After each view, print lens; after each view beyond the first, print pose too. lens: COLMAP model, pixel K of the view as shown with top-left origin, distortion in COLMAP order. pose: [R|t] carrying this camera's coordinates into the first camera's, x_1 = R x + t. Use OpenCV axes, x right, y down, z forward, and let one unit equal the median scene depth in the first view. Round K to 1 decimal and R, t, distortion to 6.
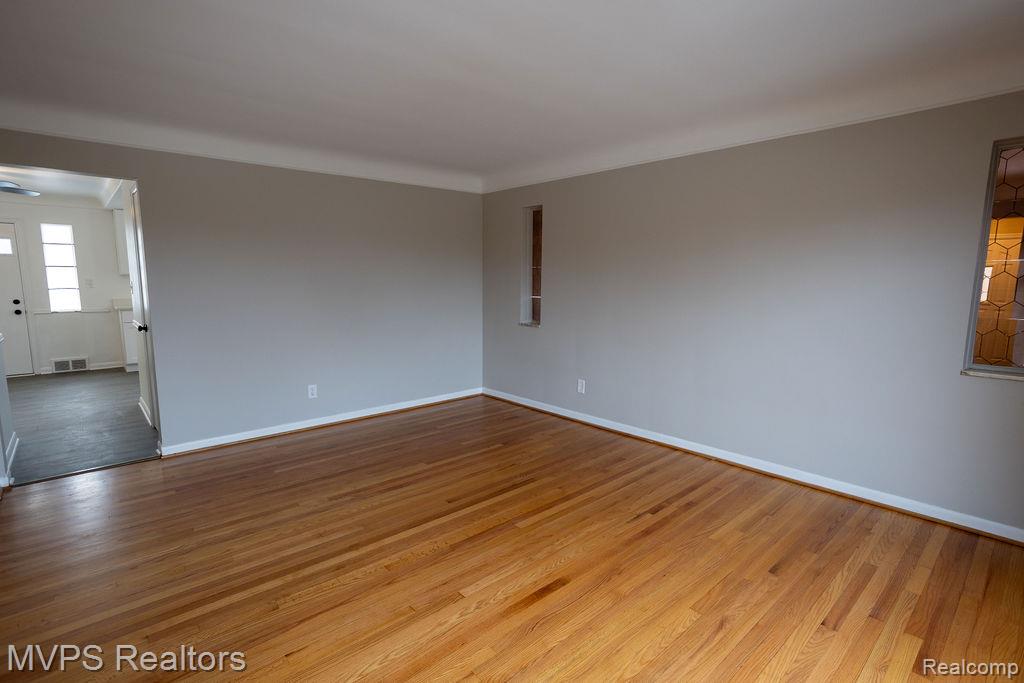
lens RADIAL K [[495.8, 0, 512.0], [0, 495.8, 341.5], [0, 0, 1]] dist [-0.041444, 0.024581]
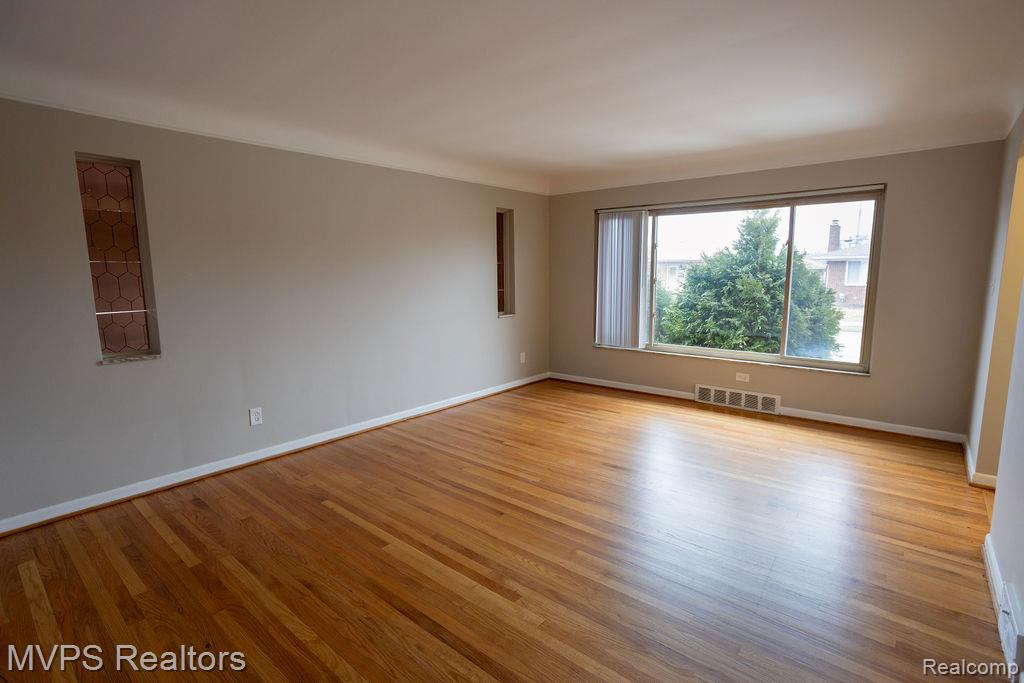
lens RADIAL K [[495.8, 0, 512.0], [0, 495.8, 341.5], [0, 0, 1]] dist [-0.041444, 0.024581]
pose [[-0.138593, -0.146254, 0.979490, -0.980261], [0.132101, 0.977467, 0.164644, -0.148493], [-0.981499, 0.152210, -0.116150, 1.009032]]
